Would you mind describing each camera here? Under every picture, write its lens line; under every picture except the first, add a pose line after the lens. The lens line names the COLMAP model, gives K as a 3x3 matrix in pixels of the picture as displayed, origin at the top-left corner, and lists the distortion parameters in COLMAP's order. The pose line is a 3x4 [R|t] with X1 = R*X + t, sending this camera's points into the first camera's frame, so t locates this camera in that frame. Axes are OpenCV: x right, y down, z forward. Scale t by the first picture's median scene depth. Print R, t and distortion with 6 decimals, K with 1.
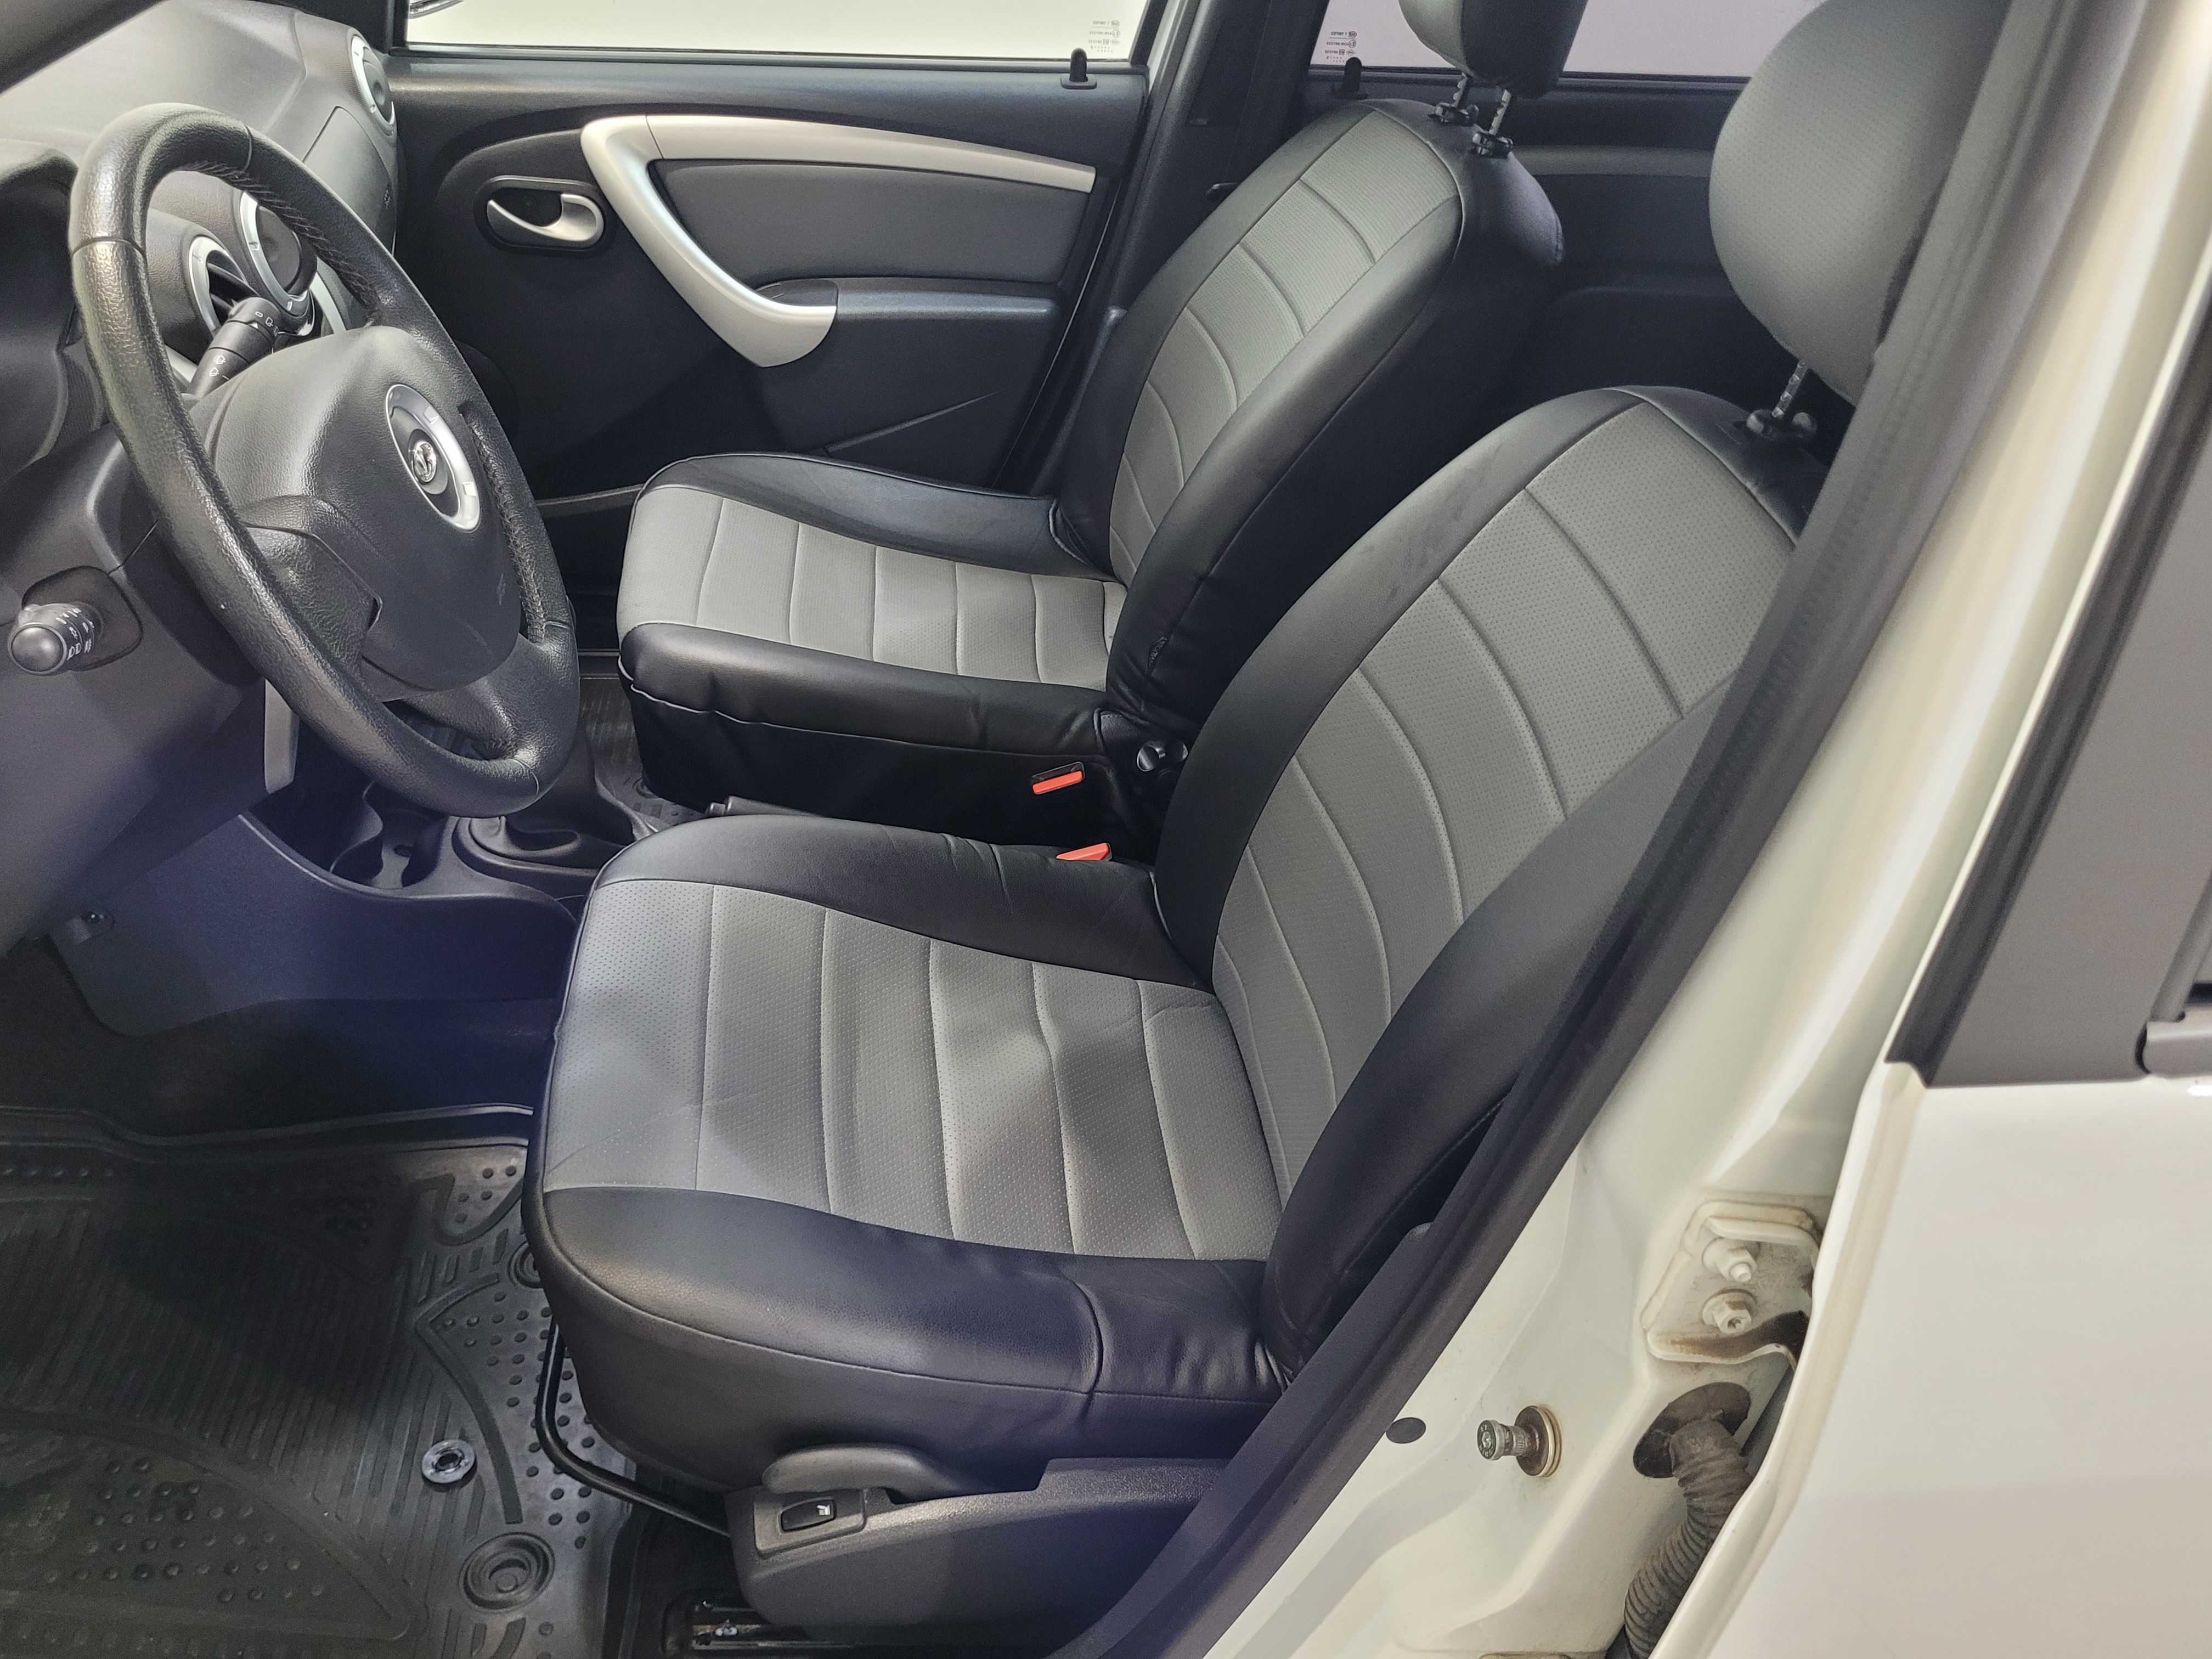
lens RADIAL K [[1700.4, 0, 1096.1], [0, 1700.4, 828.6], [0, 0, 1]] dist [0.015617, -0.012194]
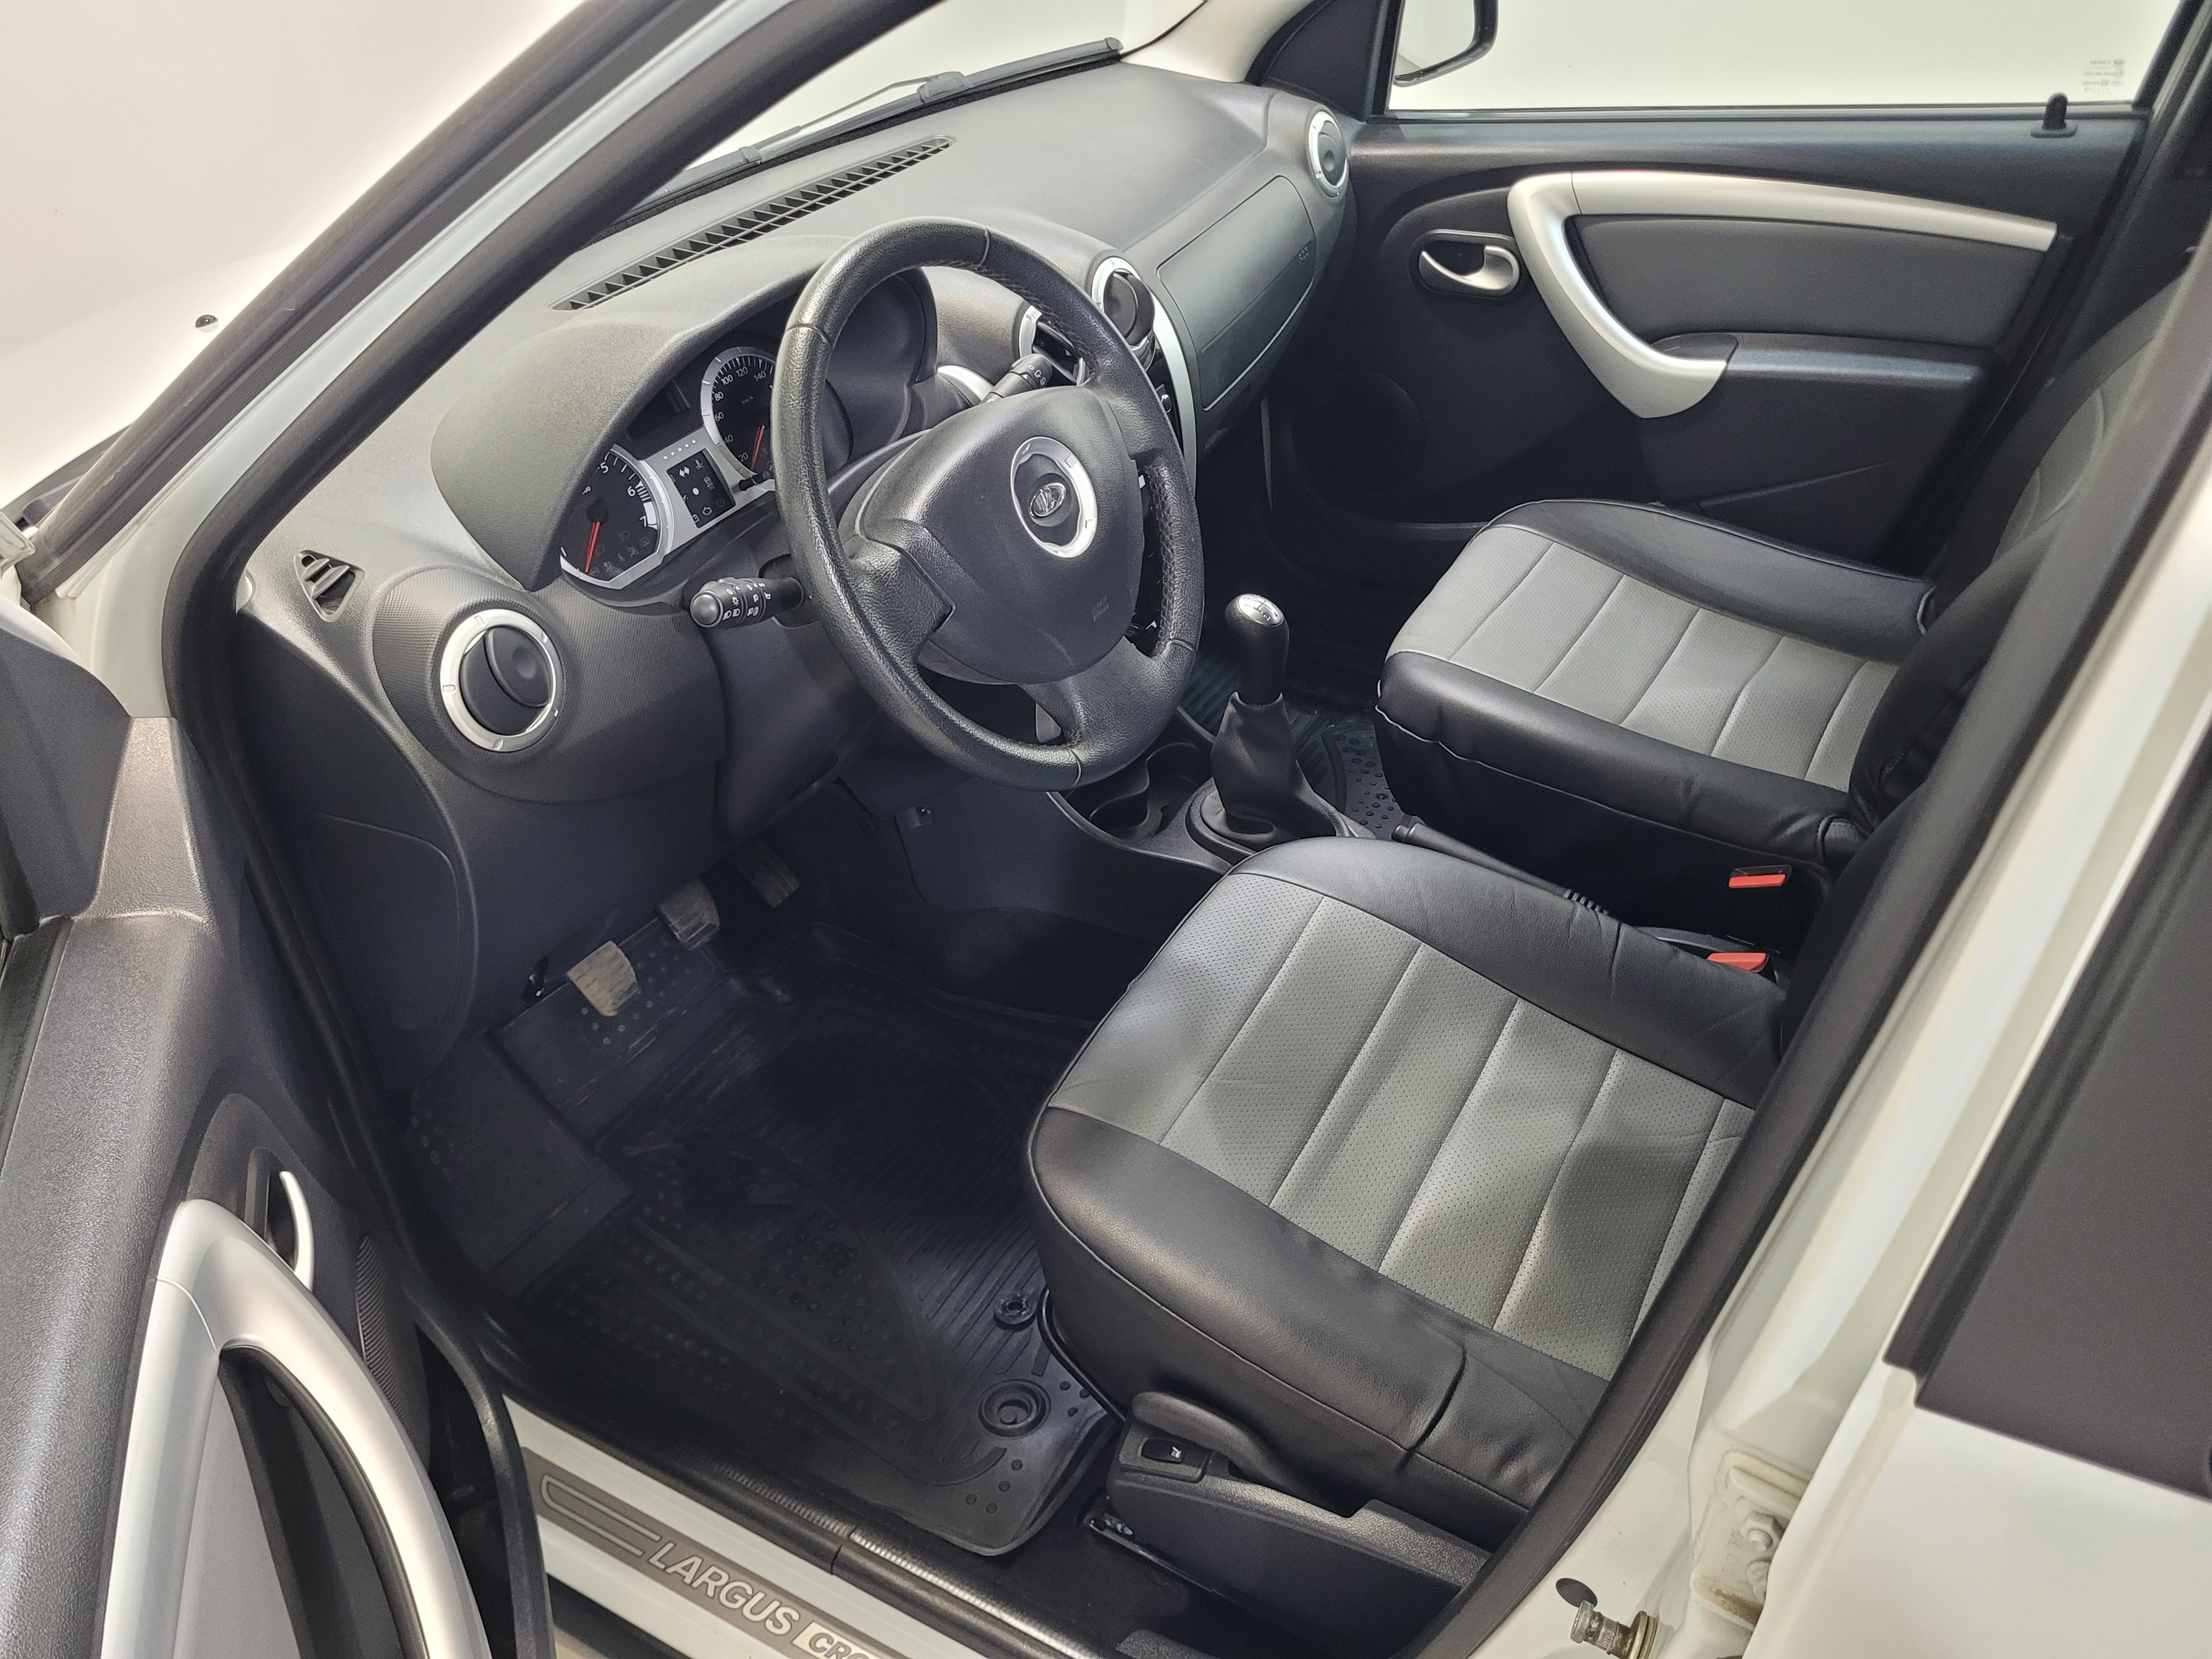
lens RADIAL K [[1700.4, 0, 1110.0], [0, 1700.4, 817.5], [0, 0, 1]] dist [0.015617, -0.012194]
pose [[0.802025, 0.204743, -0.561103, 0.202412], [-0.211049, 0.975958, 0.054454, -0.035080], [0.558762, 0.074747, 0.825953, 0.010324]]
